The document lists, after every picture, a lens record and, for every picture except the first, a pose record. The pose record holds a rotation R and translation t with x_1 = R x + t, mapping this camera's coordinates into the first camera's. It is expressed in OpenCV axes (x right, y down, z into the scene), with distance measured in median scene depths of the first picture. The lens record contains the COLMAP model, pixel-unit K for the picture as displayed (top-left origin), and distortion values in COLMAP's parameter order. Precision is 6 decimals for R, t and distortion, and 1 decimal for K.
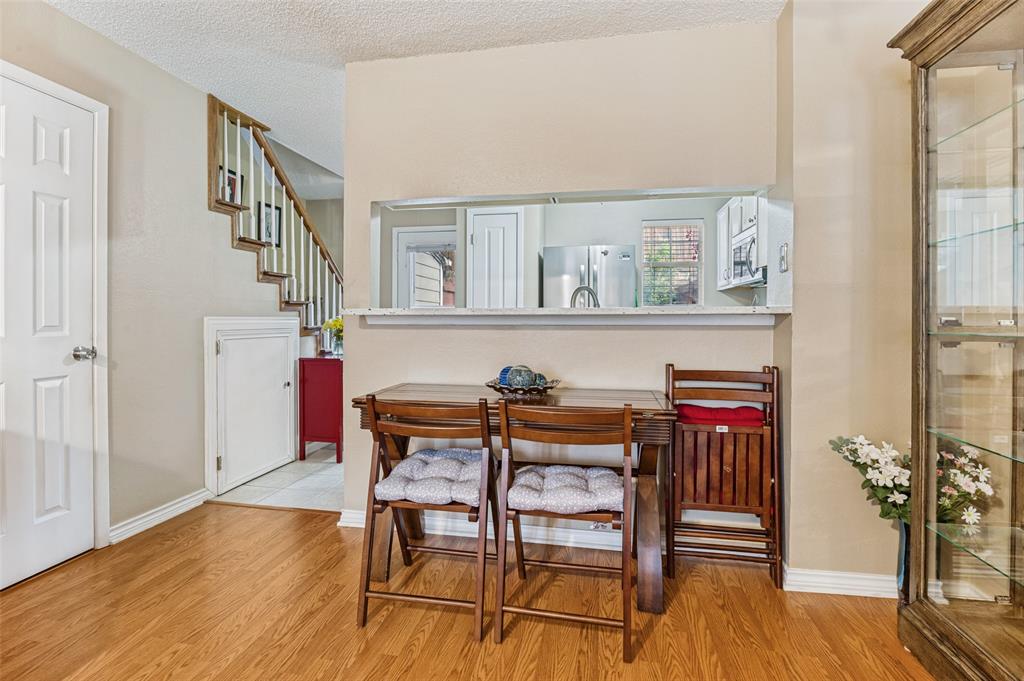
lens RADIAL K [[493.9, 0, 518.8], [0, 493.9, 320.9], [0, 0, 1]] dist [-0.013927, 0.000552]
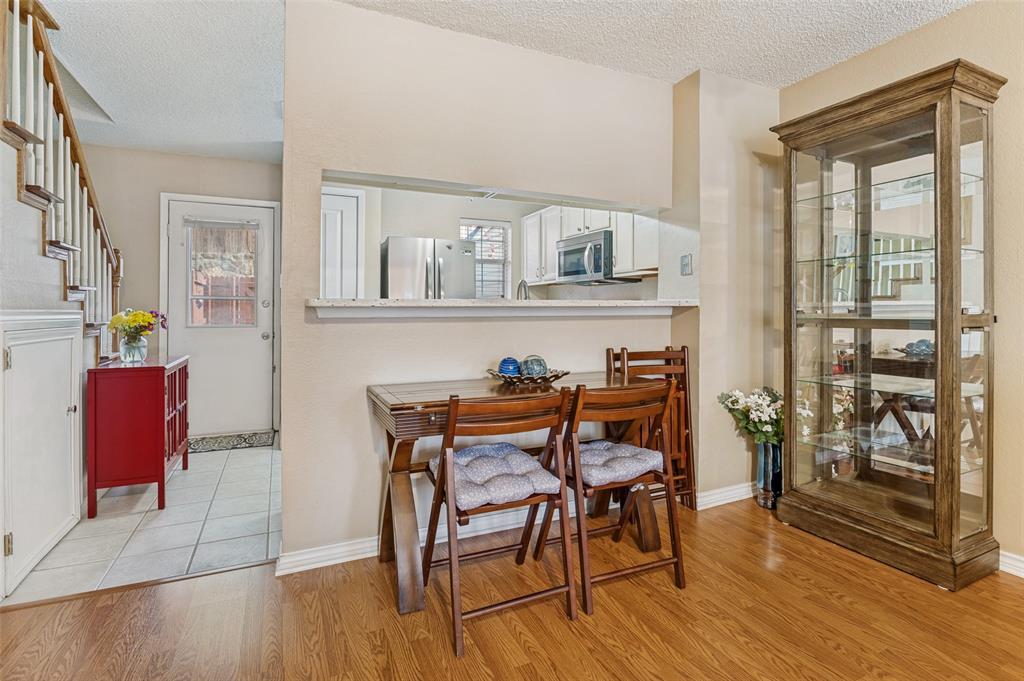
lens RADIAL K [[493.9, 0, 517.7], [0, 493.9, 311.6], [0, 0, 1]] dist [-0.013927, 0.000552]
pose [[0.815040, -0.004251, 0.579390, -0.561841], [0.006437, 0.999978, -0.001718, -0.000297], [-0.579370, 0.005130, 0.815049, 0.155961]]
